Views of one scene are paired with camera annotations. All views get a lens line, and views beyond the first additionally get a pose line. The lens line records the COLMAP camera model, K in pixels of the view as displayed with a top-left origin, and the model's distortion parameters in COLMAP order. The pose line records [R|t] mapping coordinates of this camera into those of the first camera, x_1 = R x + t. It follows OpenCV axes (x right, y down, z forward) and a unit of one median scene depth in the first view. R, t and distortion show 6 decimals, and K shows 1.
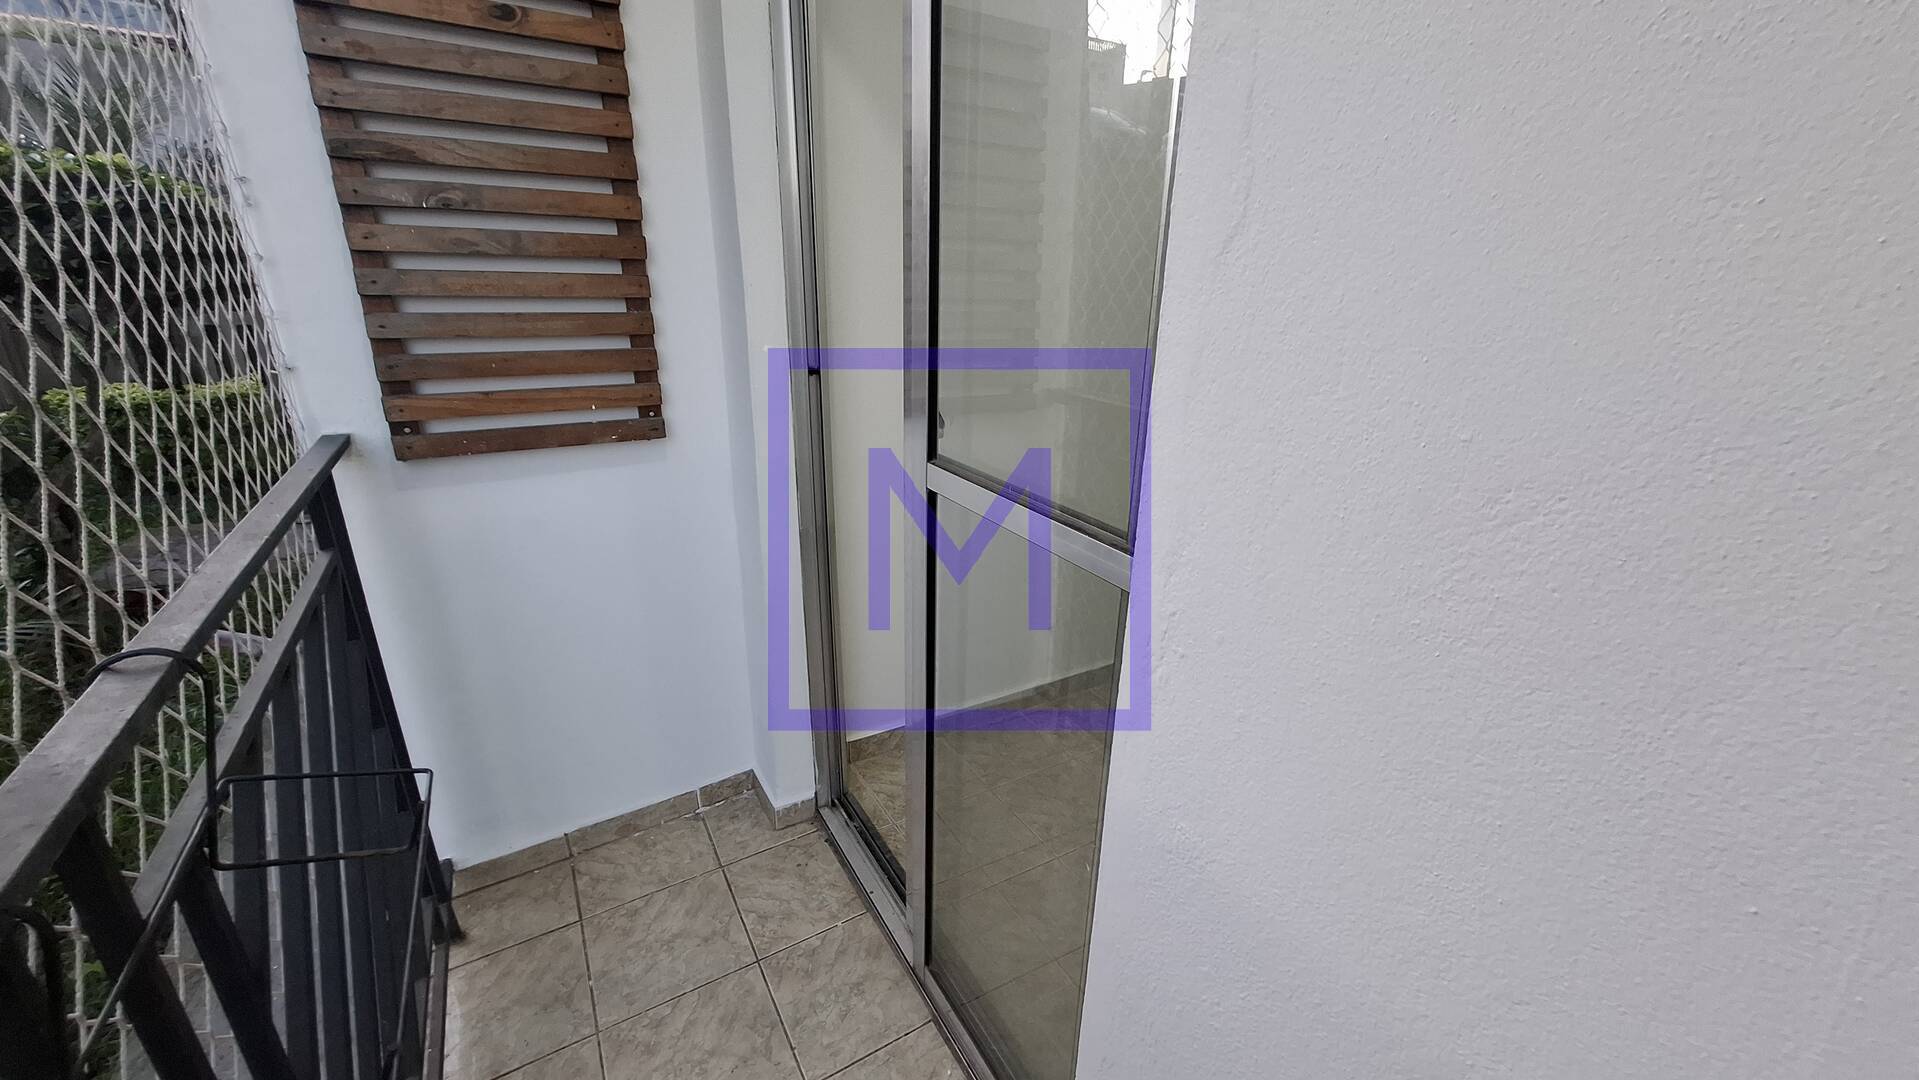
lens RADIAL K [[759.2, 0, 968.8], [0, 759.2, 541.7], [0, 0, 1]] dist [-0.008144, 0.003971]
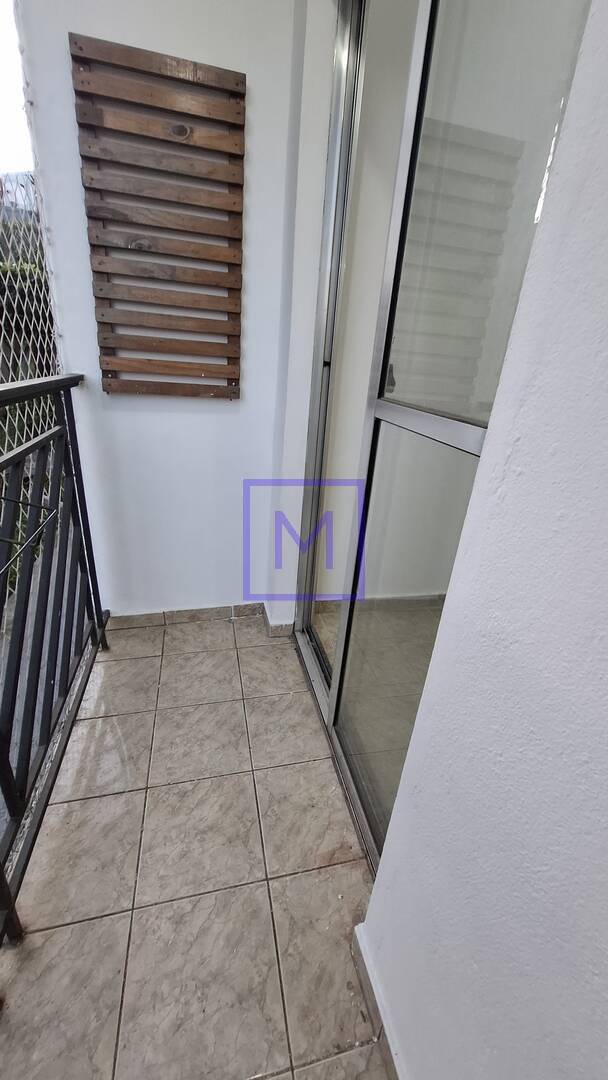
lens RADIAL K [[427.3, 0, 302.2], [0, 427.3, 544.5], [0, 0, 1]] dist [-0.008144, 0.003971]
pose [[0.949257, 0.165931, -0.267166, 0.058505], [-0.152394, 0.985782, 0.070783, 0.105927], [0.275113, -0.026476, 0.961047, 0.089266]]
